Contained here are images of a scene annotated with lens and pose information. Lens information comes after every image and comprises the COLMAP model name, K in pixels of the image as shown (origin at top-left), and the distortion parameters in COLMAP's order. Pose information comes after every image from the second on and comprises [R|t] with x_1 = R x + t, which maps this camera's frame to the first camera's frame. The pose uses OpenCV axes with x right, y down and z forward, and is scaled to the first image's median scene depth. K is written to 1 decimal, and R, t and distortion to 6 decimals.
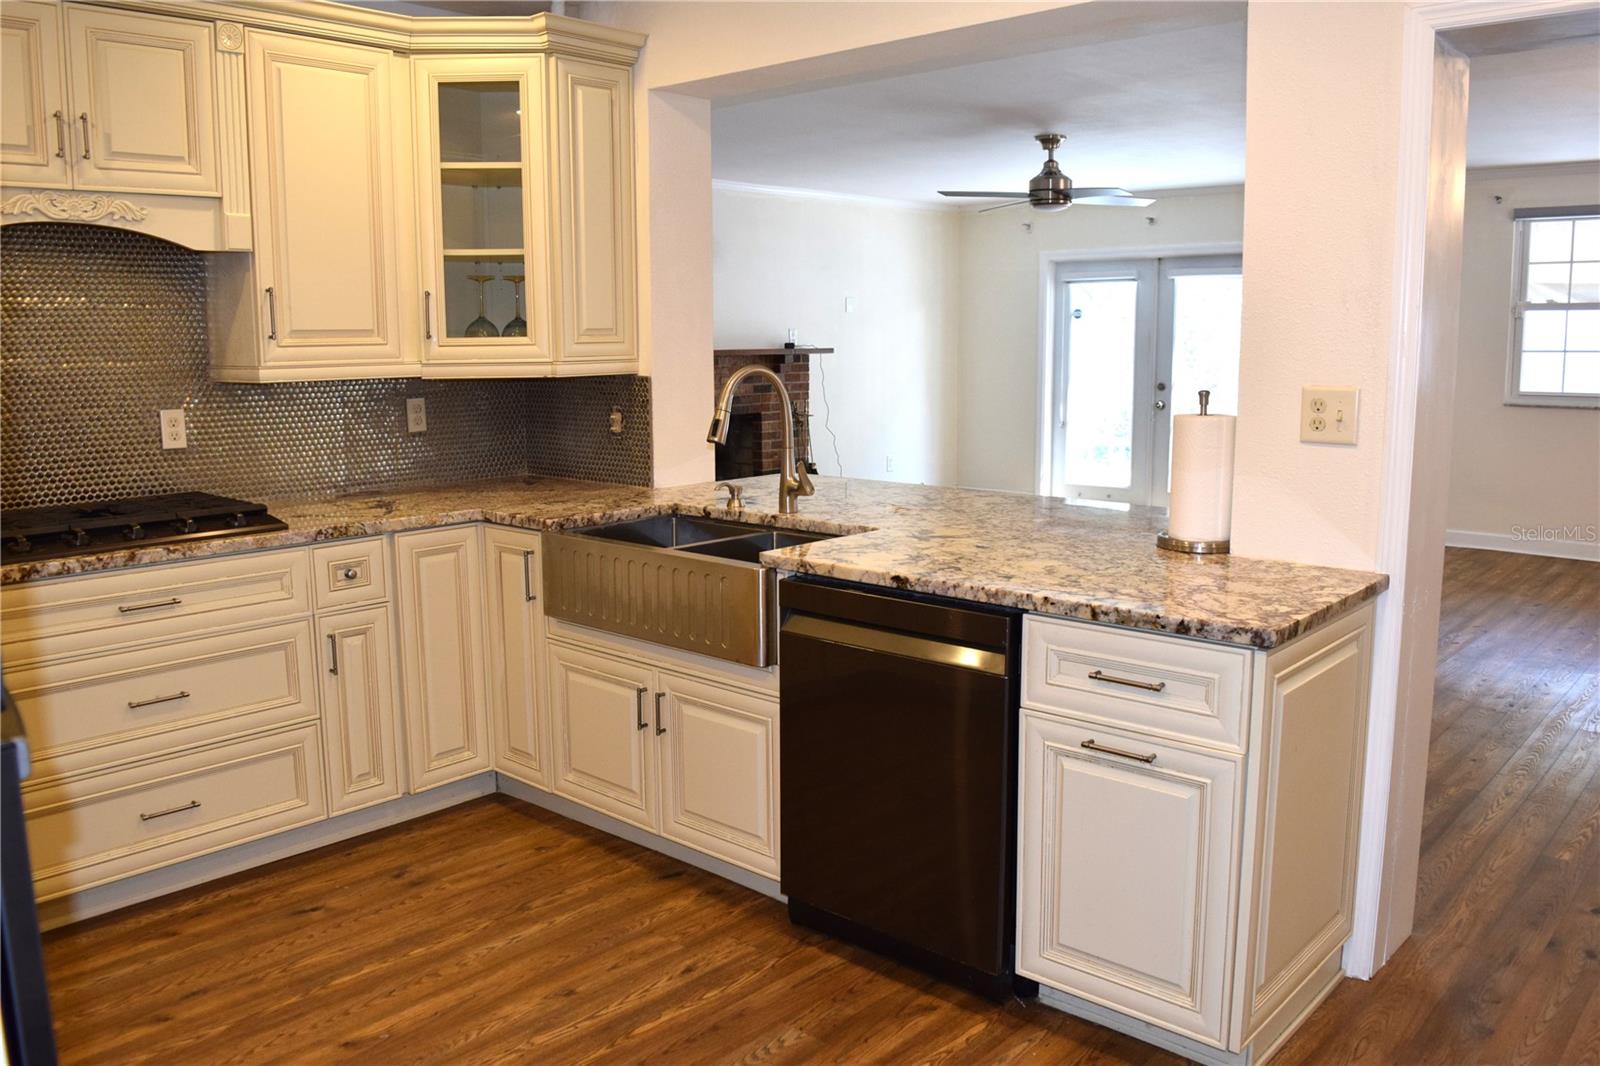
lens RADIAL K [[1257.6, 0, 785.5], [0, 1257.6, 530.4], [0, 0, 1]] dist [-0.097187, 0.023124]
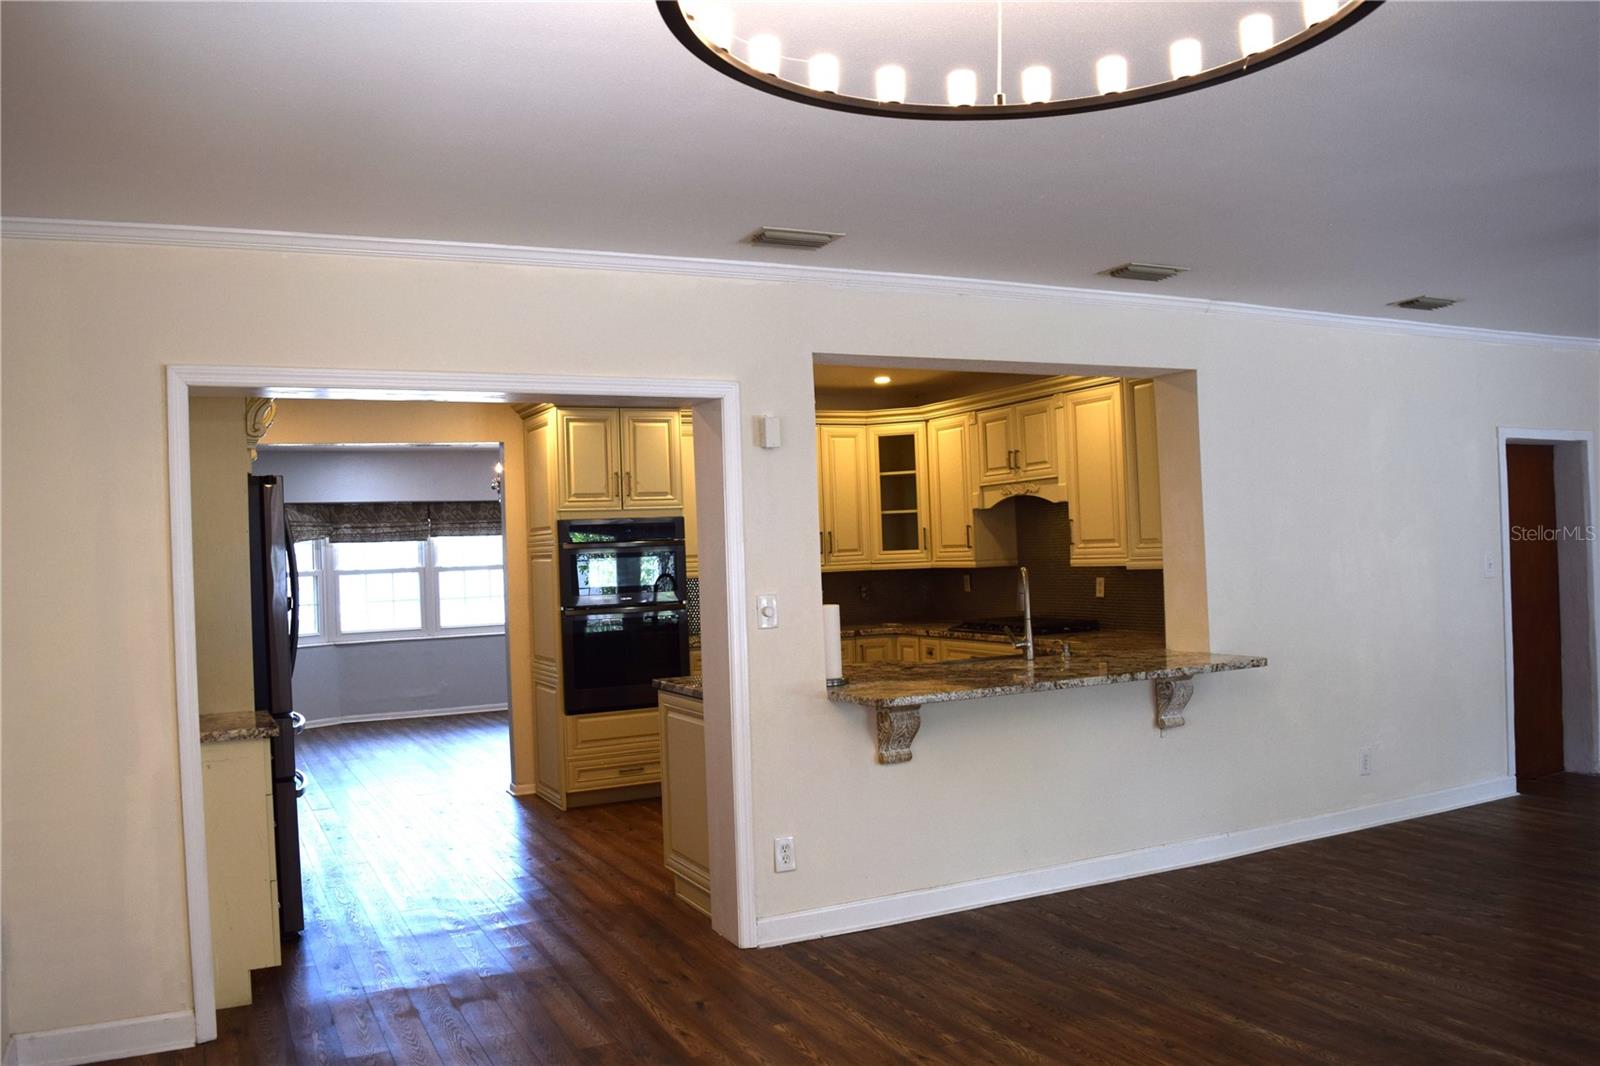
lens RADIAL K [[1257.6, 0, 785.5], [0, 1257.6, 530.4], [0, 0, 1]] dist [-0.097187, 0.023124]
pose [[-0.371320, 0.005819, -0.928487, 1.781298], [-0.102922, 0.993560, 0.047387, -0.247469], [0.922783, 0.113157, -0.368329, 1.440416]]
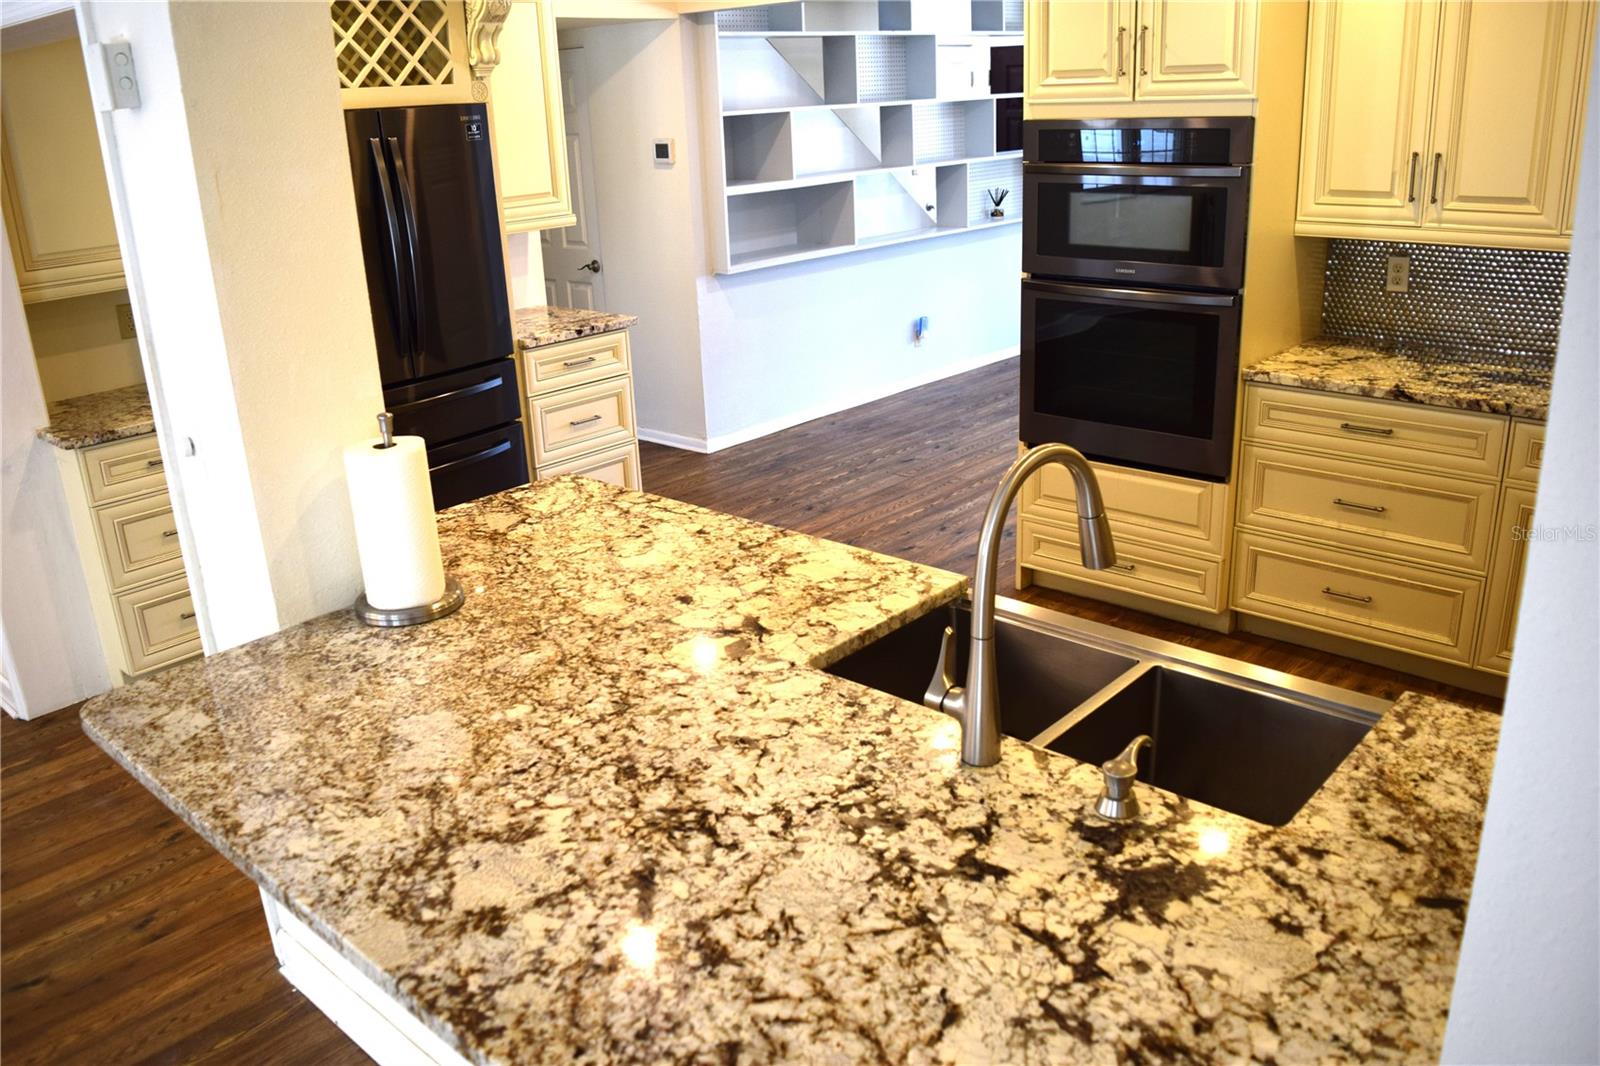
lens RADIAL K [[1257.6, 0, 785.5], [0, 1257.6, 530.4], [0, 0, 1]] dist [-0.097187, 0.023124]
pose [[-0.998623, 0.046857, 0.023601, 0.069665], [0.052447, 0.879516, 0.472971, -0.362305], [0.001405, 0.473558, -0.880762, 1.555056]]
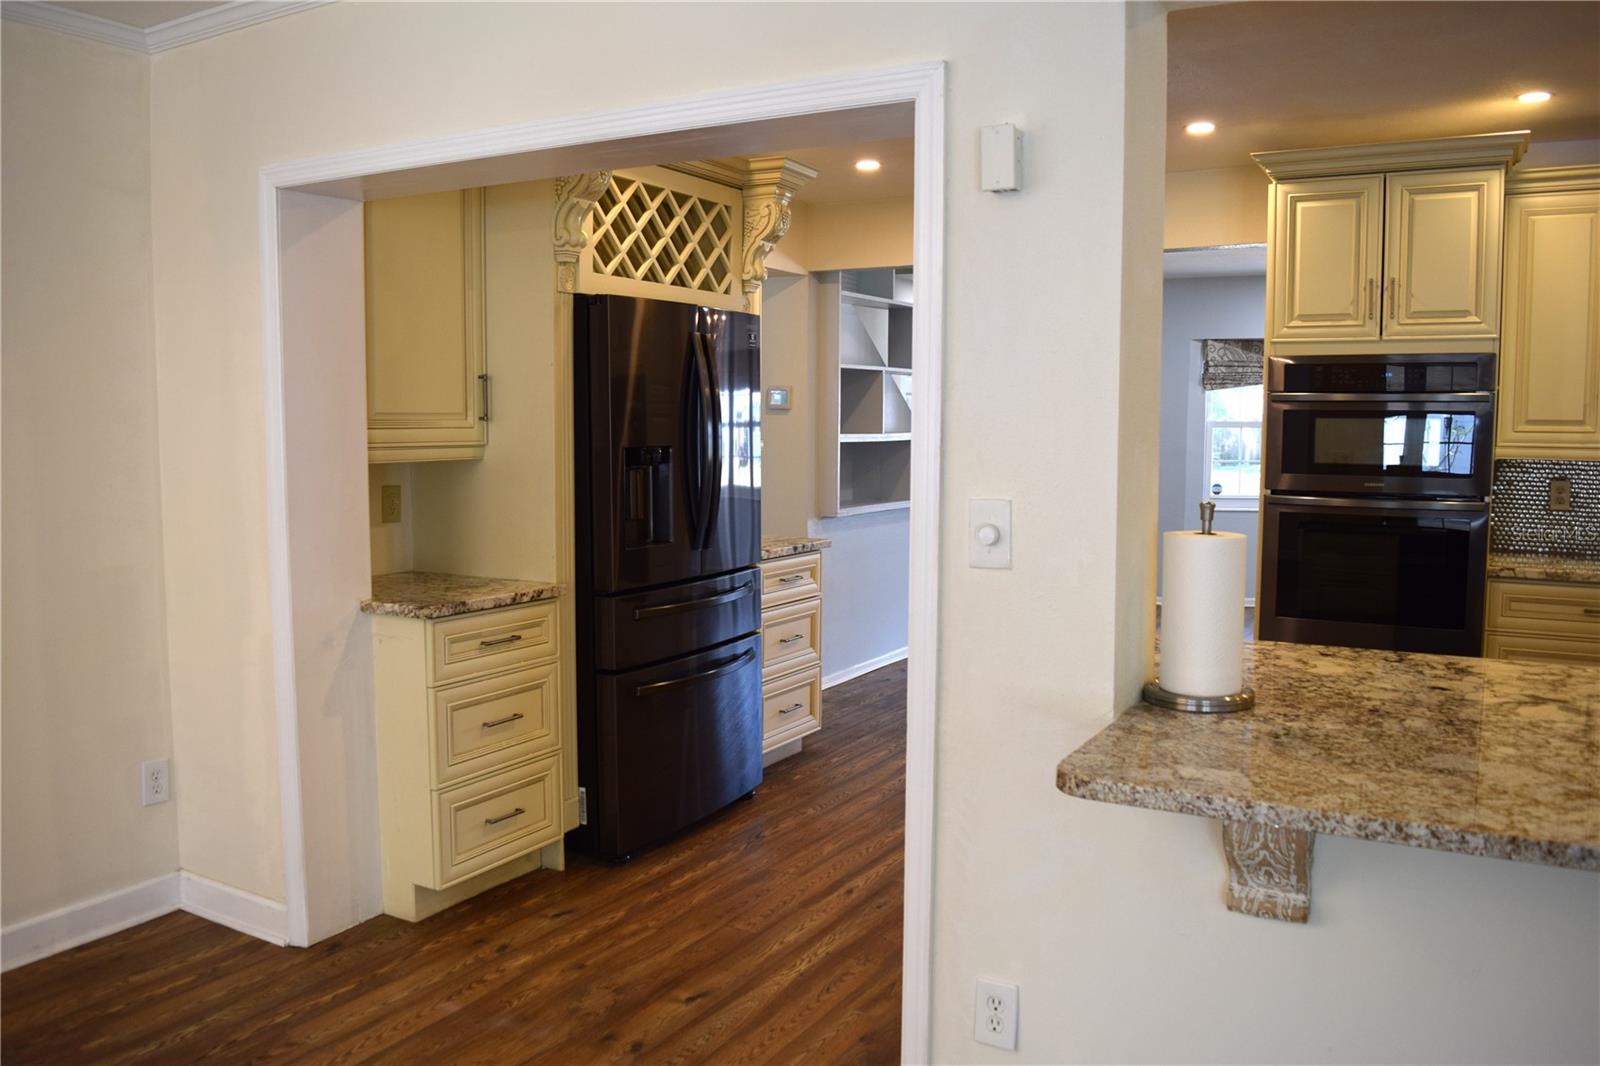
lens RADIAL K [[1257.6, 0, 785.5], [0, 1257.6, 530.4], [0, 0, 1]] dist [-0.097187, 0.023124]
pose [[-0.979180, 0.022974, -0.201691, 0.689561], [-0.026620, 0.970462, 0.239779, -0.251572], [0.201243, 0.240156, -0.949645, 1.545495]]
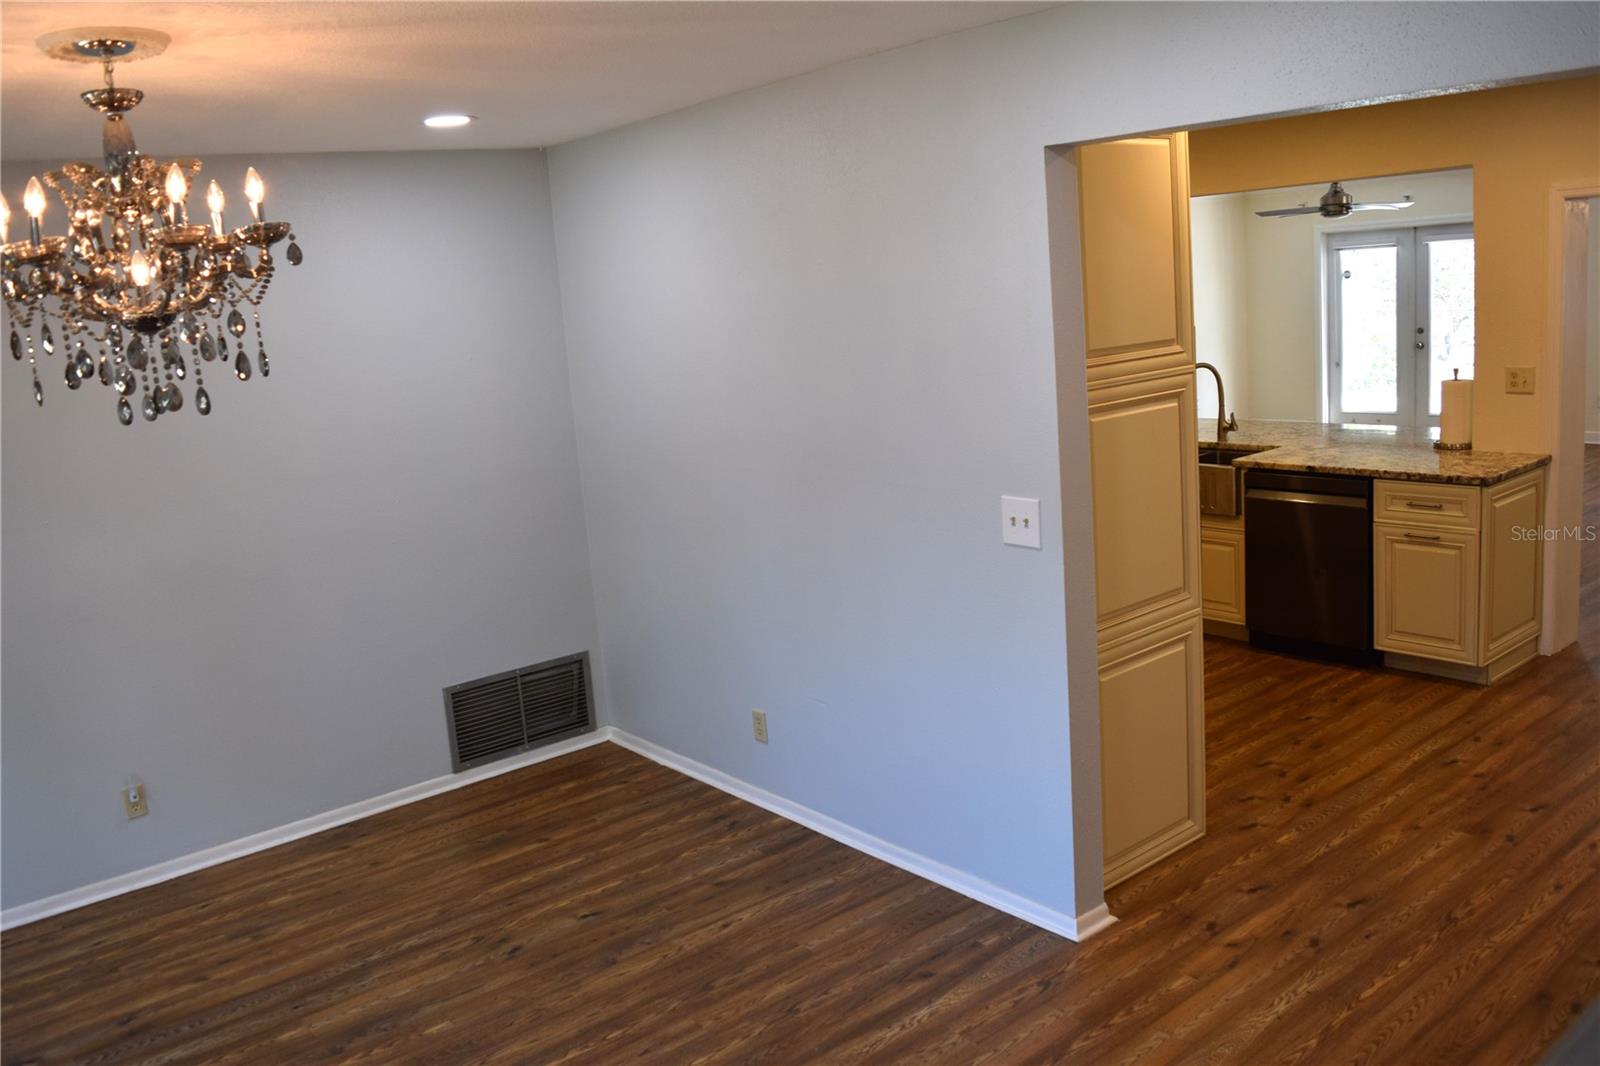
lens RADIAL K [[1281.2, 0, 785.2], [0, 1281.2, 531.1], [0, 0, 1]] dist [-0.094195, 0.019748]
pose [[0.984087, -0.041232, -0.172839, -0.352949], [0.048567, 0.998080, 0.038427, 0.017388], [0.170923, -0.046209, 0.984200, -1.061374]]
